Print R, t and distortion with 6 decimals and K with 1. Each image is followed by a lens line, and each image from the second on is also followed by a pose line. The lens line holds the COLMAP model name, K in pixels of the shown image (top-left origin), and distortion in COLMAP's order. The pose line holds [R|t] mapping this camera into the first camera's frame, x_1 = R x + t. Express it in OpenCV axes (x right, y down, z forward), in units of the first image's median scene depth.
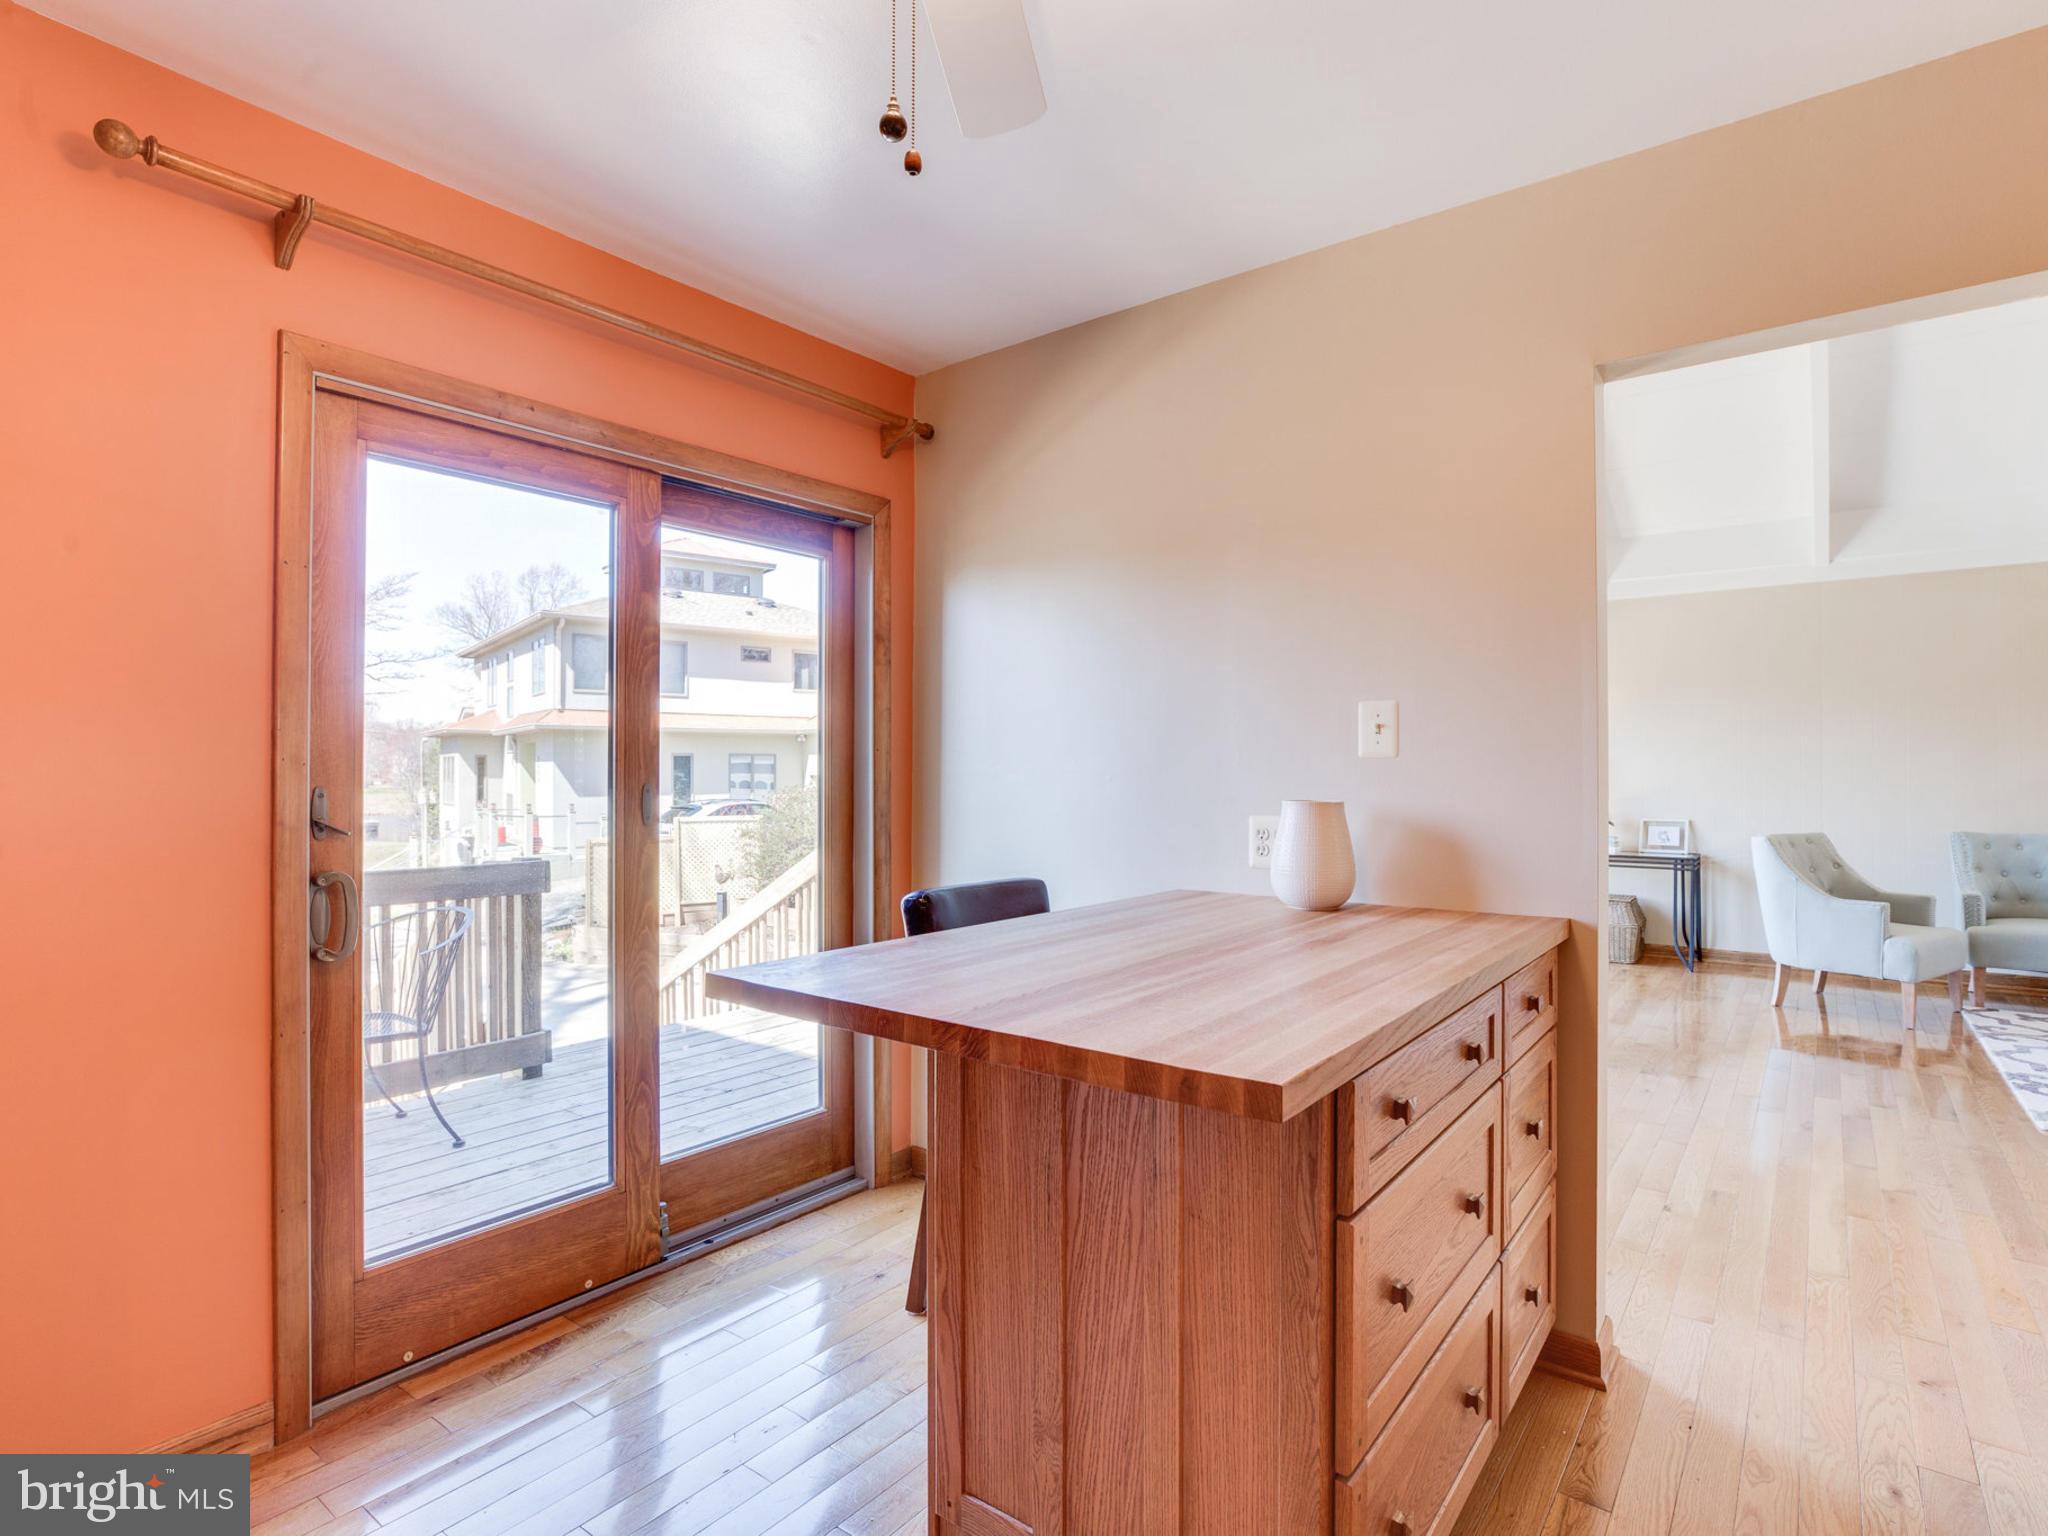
lens RADIAL K [[1058.9, 0, 1036.5], [0, 1058.9, 760.0], [0, 0, 1]] dist [-0.037866, 0.014679]
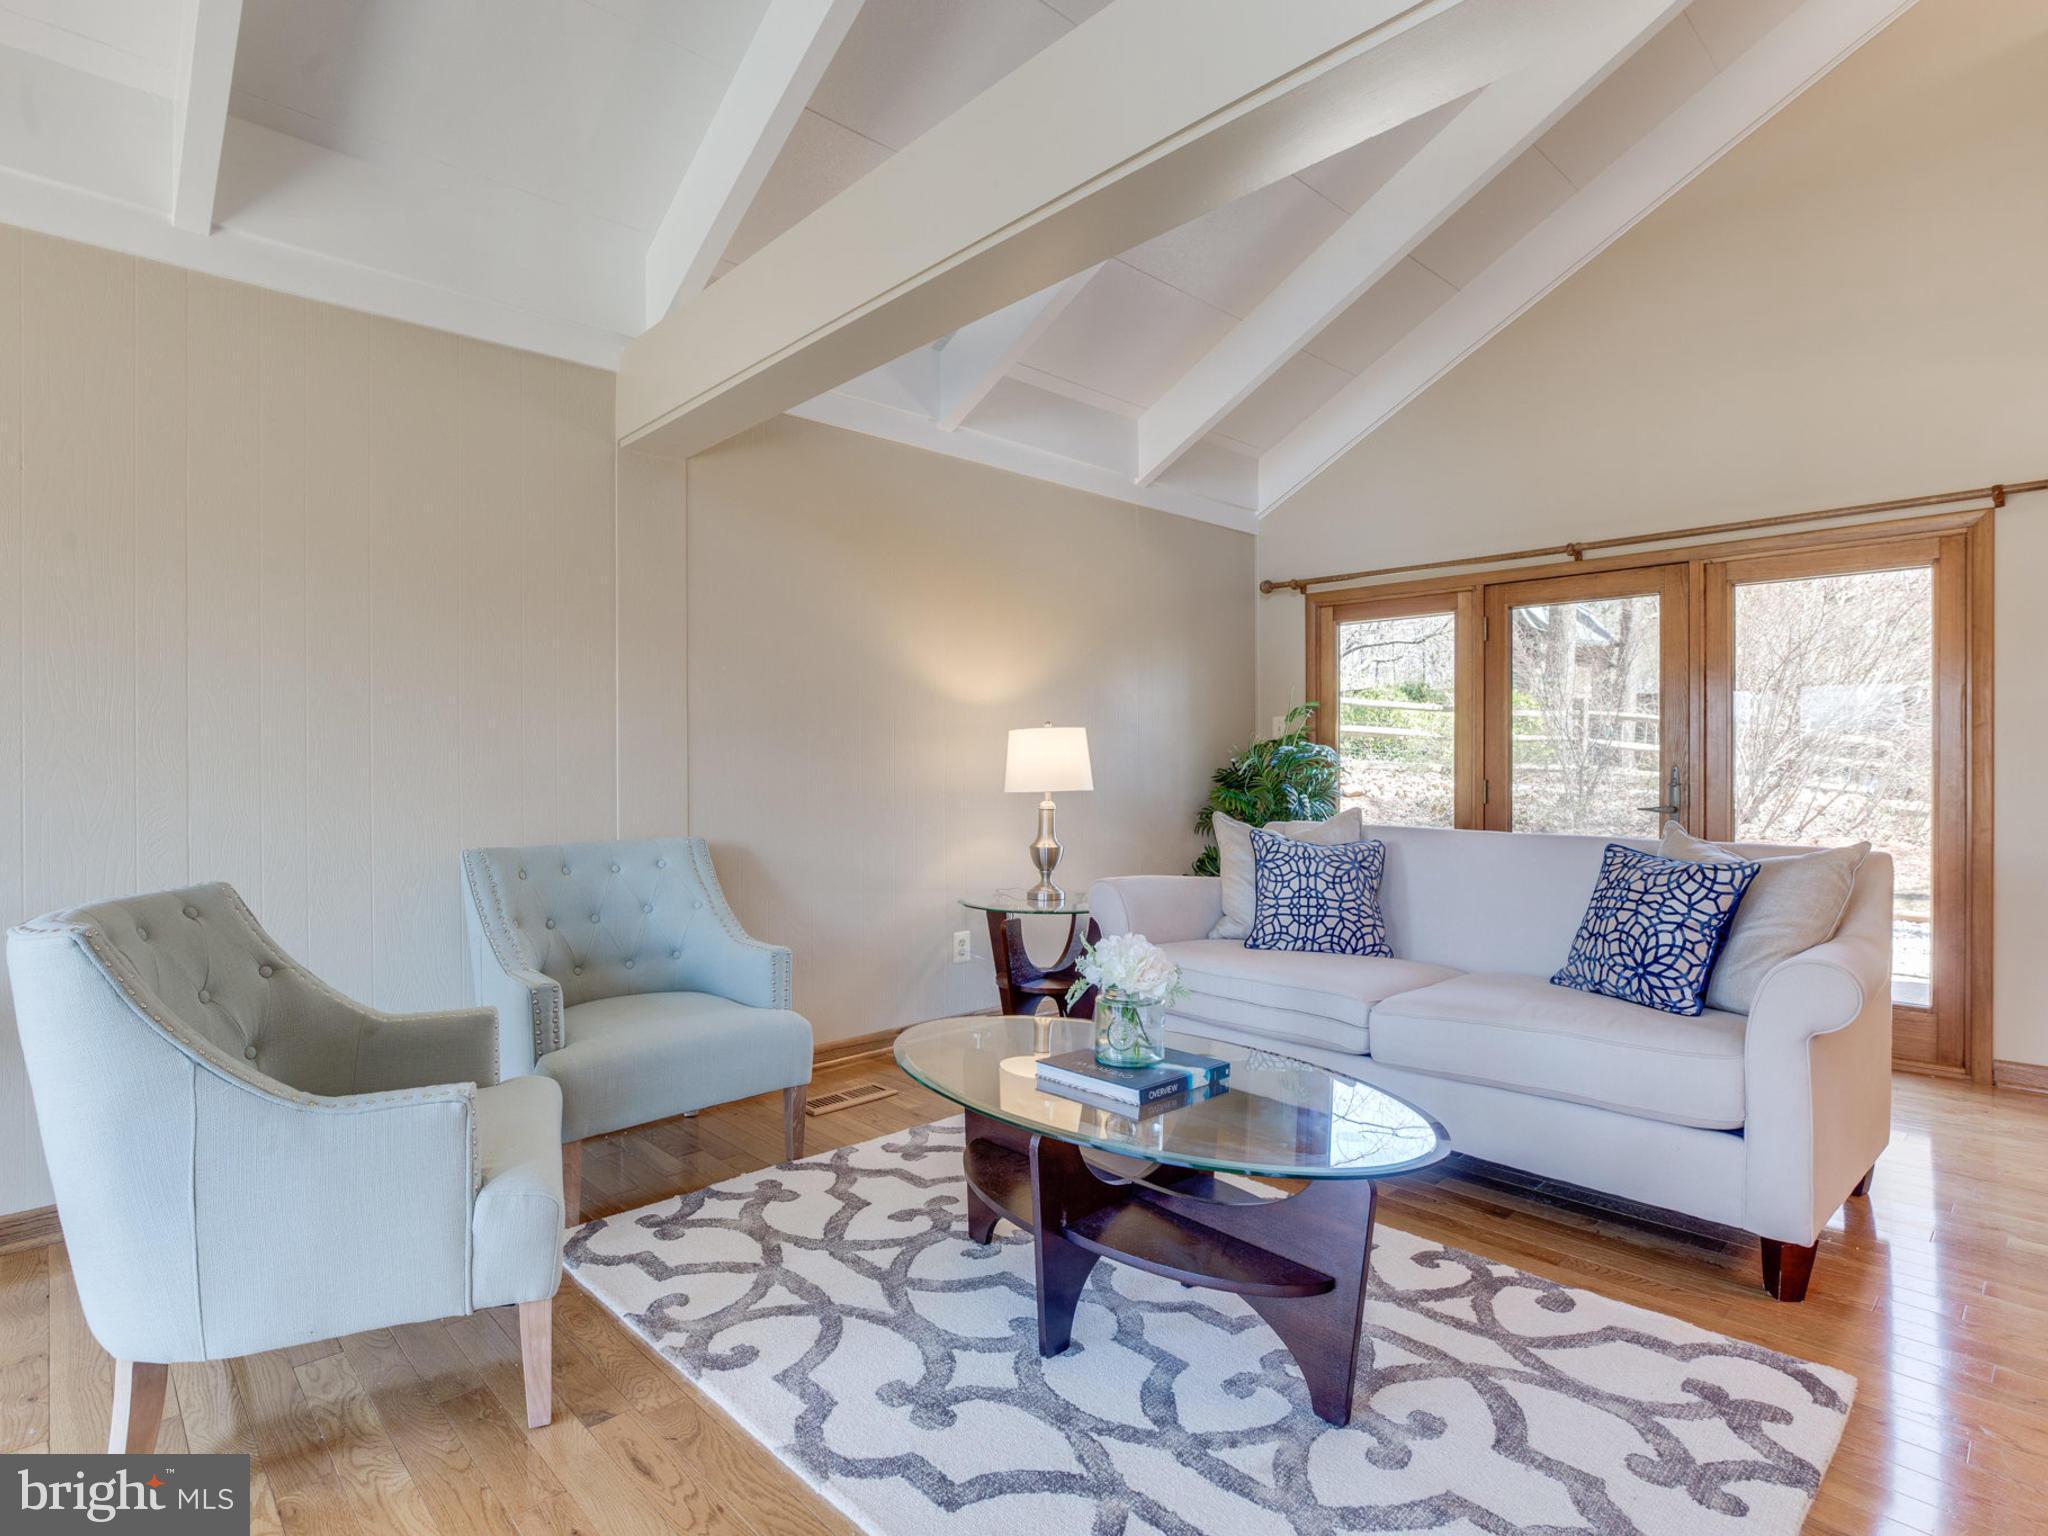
lens RADIAL K [[1058.9, 0, 1036.5], [0, 1058.9, 760.0], [0, 0, 1]] dist [-0.037866, 0.014679]
pose [[0.155249, 0.000386, 0.987875, 0.444191], [-0.009623, 0.999953, 0.001122, 0.023764], [-0.987828, -0.009680, 0.155246, 0.671631]]
